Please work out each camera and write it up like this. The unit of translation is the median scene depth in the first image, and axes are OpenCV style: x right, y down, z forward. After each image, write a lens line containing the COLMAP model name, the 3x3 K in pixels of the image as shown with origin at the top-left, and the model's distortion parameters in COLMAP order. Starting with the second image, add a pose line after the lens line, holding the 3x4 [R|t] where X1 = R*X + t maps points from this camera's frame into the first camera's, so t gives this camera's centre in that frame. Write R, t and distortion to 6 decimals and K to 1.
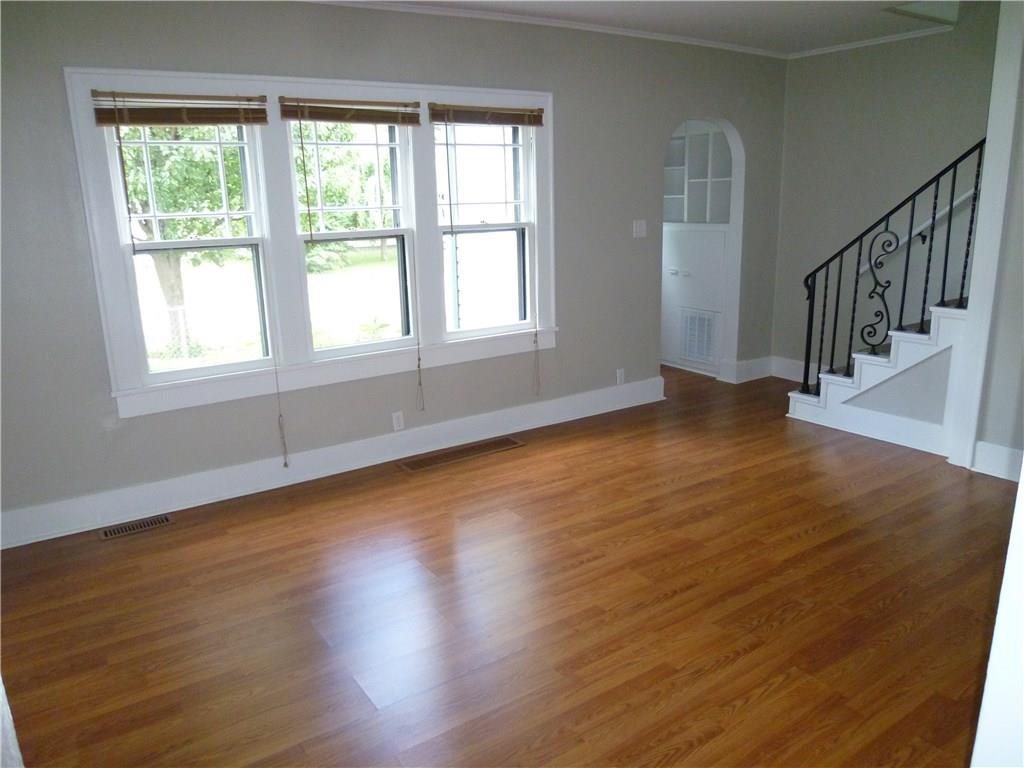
lens RADIAL K [[738.7, 0, 512.0], [0, 738.7, 384.0], [0, 0, 1]] dist [-0.052914, 0.008747]
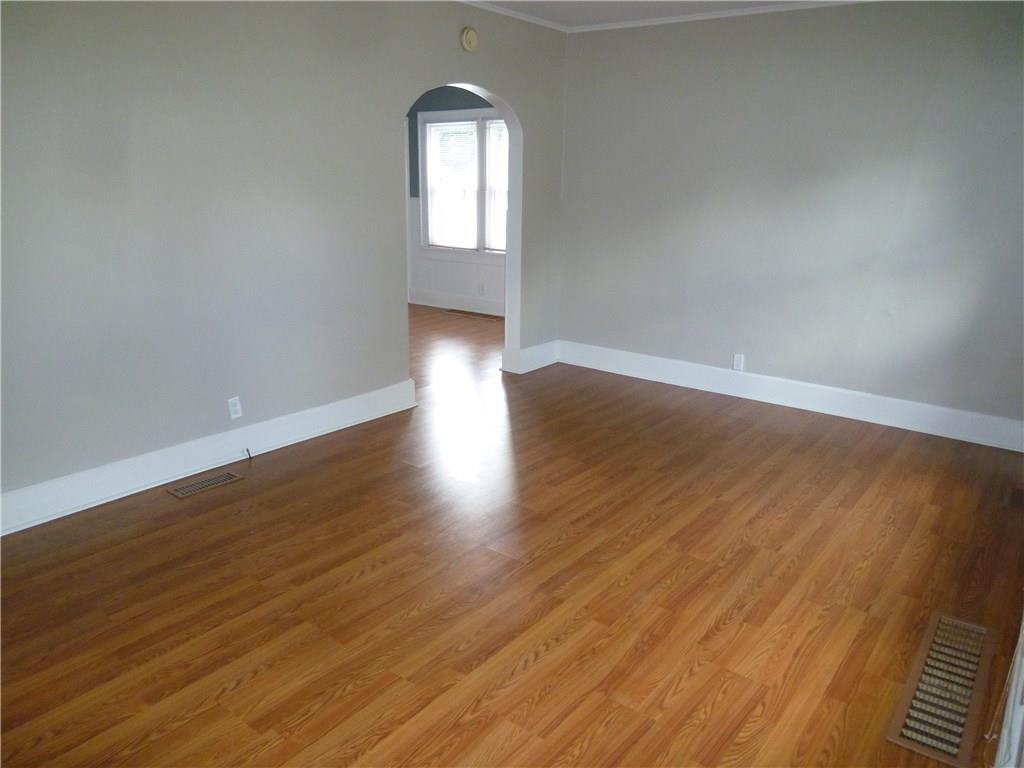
lens RADIAL K [[738.7, 0, 512.0], [0, 738.7, 384.0], [0, 0, 1]] dist [-0.052914, 0.008747]
pose [[-0.949000, 0.093723, -0.301022, 0.402950], [-0.069515, 0.869091, 0.489743, -0.352525], [0.307516, 0.485692, -0.818253, 1.397774]]
